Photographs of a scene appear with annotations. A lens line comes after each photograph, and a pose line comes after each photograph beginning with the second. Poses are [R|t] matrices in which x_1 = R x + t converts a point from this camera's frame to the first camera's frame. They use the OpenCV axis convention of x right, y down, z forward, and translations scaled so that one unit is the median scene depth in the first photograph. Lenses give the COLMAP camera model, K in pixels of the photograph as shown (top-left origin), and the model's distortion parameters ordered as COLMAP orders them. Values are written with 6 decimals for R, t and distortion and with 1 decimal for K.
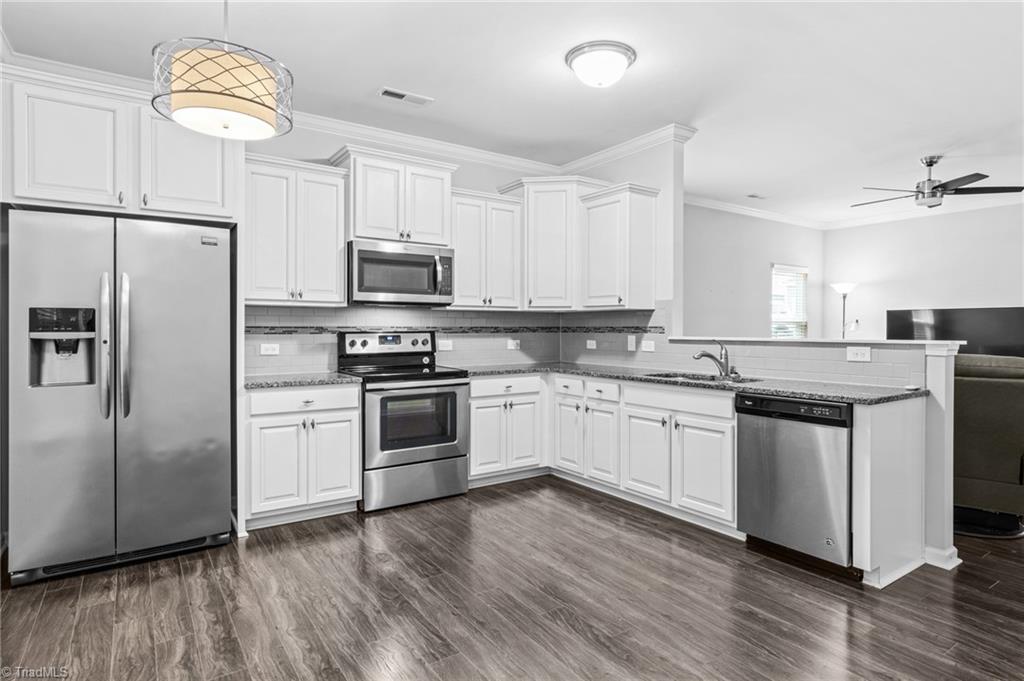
lens RADIAL K [[568.1, 0, 539.6], [0, 568.1, 330.8], [0, 0, 1]] dist [0.002770, 0.000349]
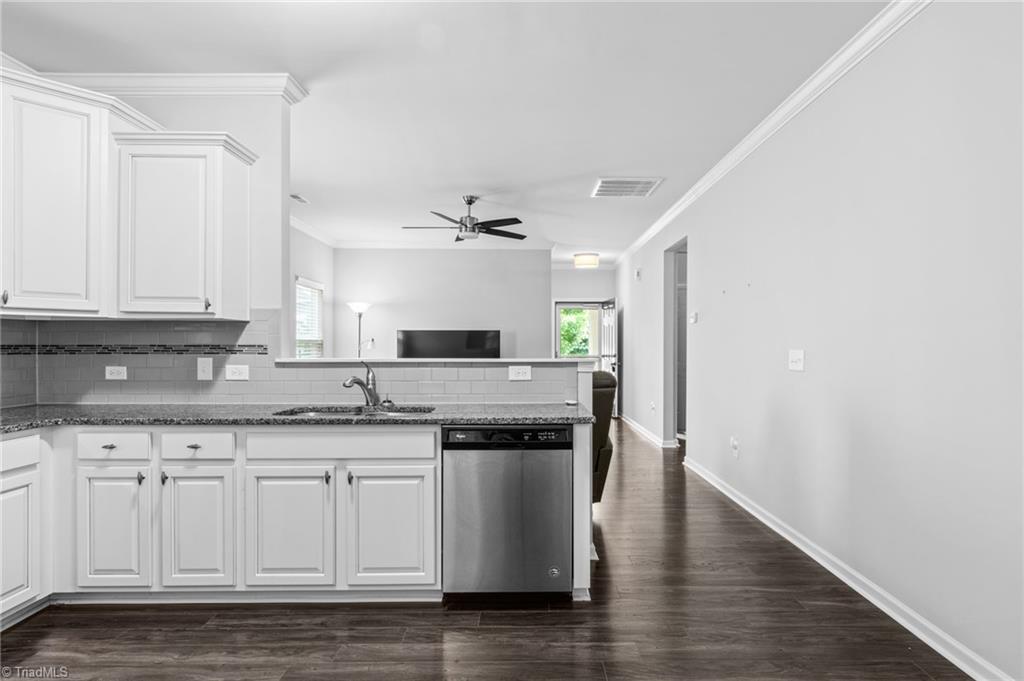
lens RADIAL K [[551.4, 0, 533.2], [0, 551.4, 347.6], [0, 0, 1]] dist [-0.000981, 0.000166]
pose [[0.572707, -0.001239, 0.819759, -0.177105], [0.003272, 0.999994, -0.000775, -0.002762], [-0.819754, 0.003126, 0.572707, 0.328832]]
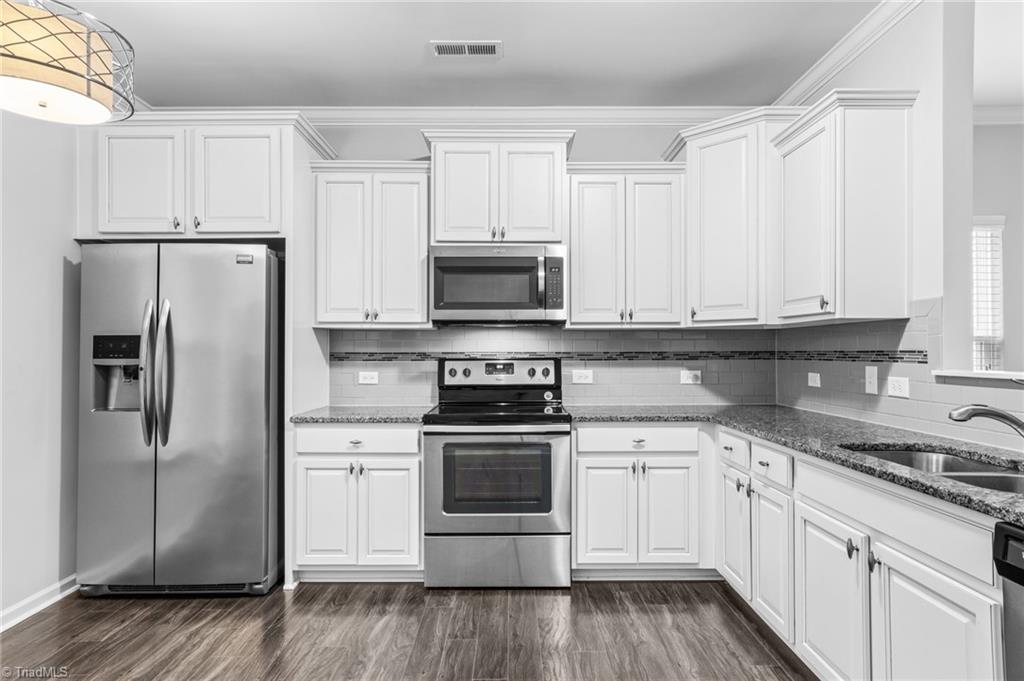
lens RADIAL K [[584.8, 0, 509.2], [0, 584.8, 348.0], [0, 0, 1]] dist [0.003972, 0.001246]
pose [[0.813148, -0.006131, -0.582025, 0.233766], [-0.000404, 0.999938, -0.011098, -0.003953], [0.582057, 0.009259, 0.813095, 0.360656]]
